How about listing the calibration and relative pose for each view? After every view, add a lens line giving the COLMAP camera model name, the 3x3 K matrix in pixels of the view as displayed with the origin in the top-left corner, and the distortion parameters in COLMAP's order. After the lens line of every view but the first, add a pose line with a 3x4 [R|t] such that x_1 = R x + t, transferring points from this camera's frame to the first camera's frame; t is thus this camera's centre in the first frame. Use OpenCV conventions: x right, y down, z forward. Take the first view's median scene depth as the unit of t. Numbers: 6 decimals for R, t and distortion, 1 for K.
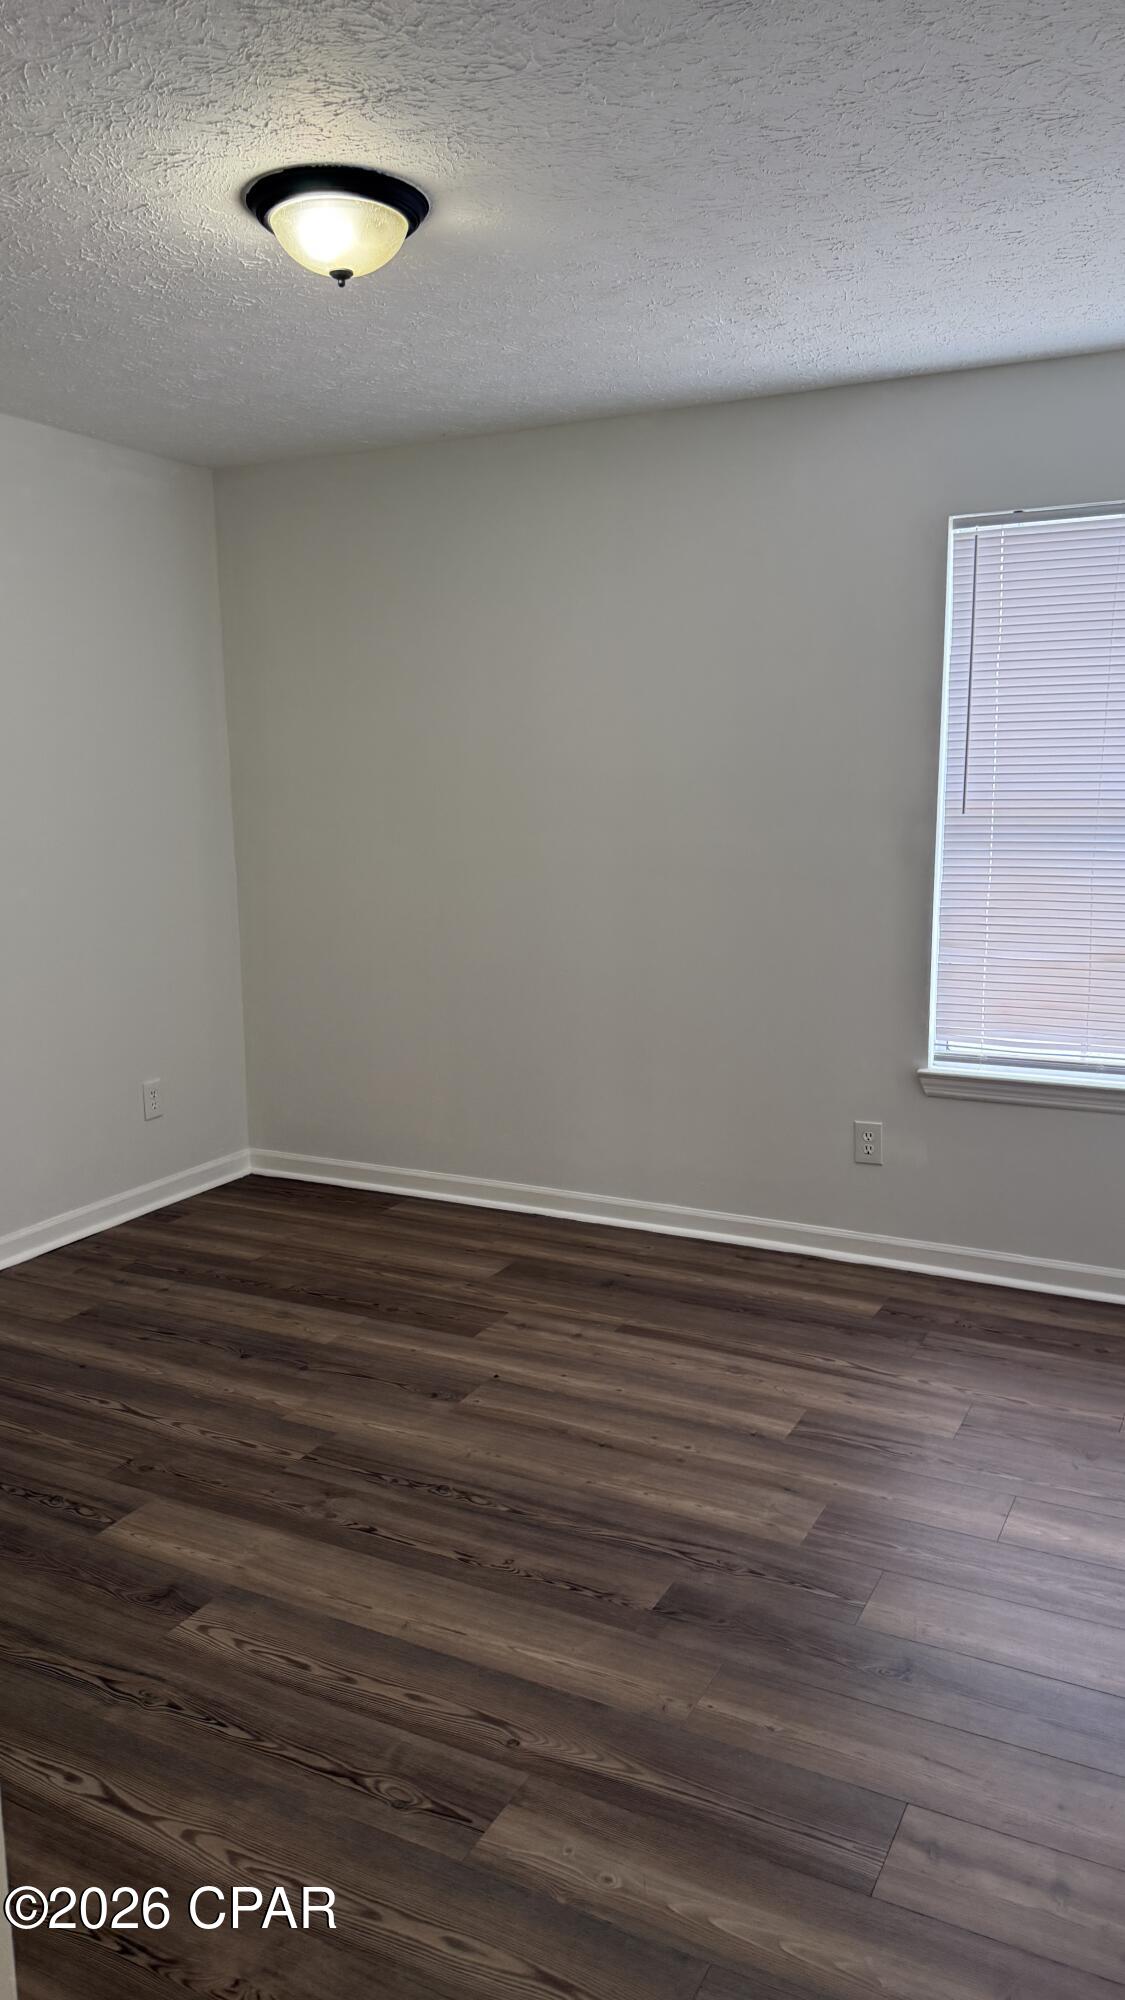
lens RADIAL K [[1390.8, 0, 558.6], [0, 1390.8, 1009.9], [0, 0, 1]] dist [0.046237, -0.060286]
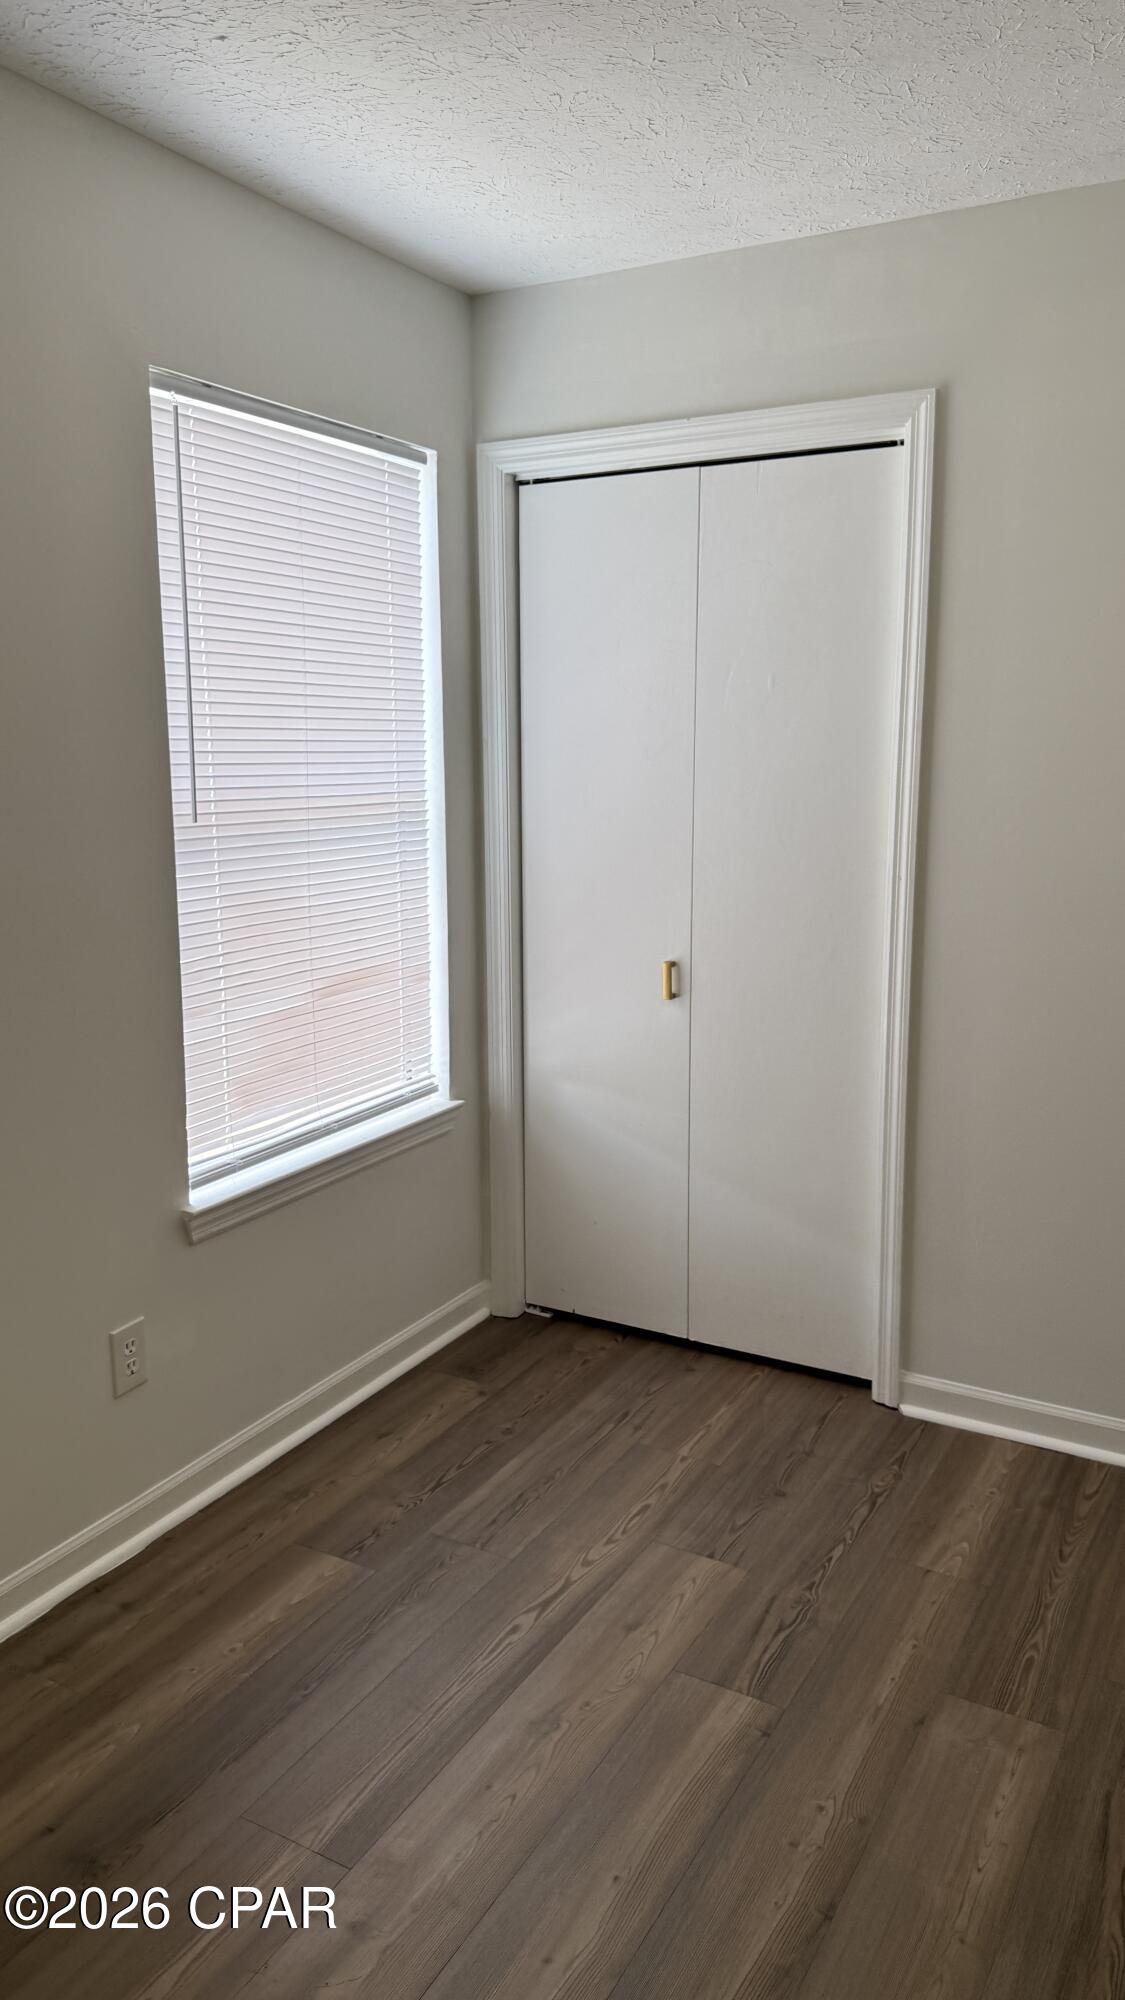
lens RADIAL K [[1390.8, 0, 558.6], [0, 1390.8, 1009.9], [0, 0, 1]] dist [0.046237, -0.060286]
pose [[0.029848, -0.171409, 0.984748, -0.478221], [0.151557, 0.974572, 0.165044, -0.170997], [-0.987998, 0.144320, 0.055067, 1.003493]]
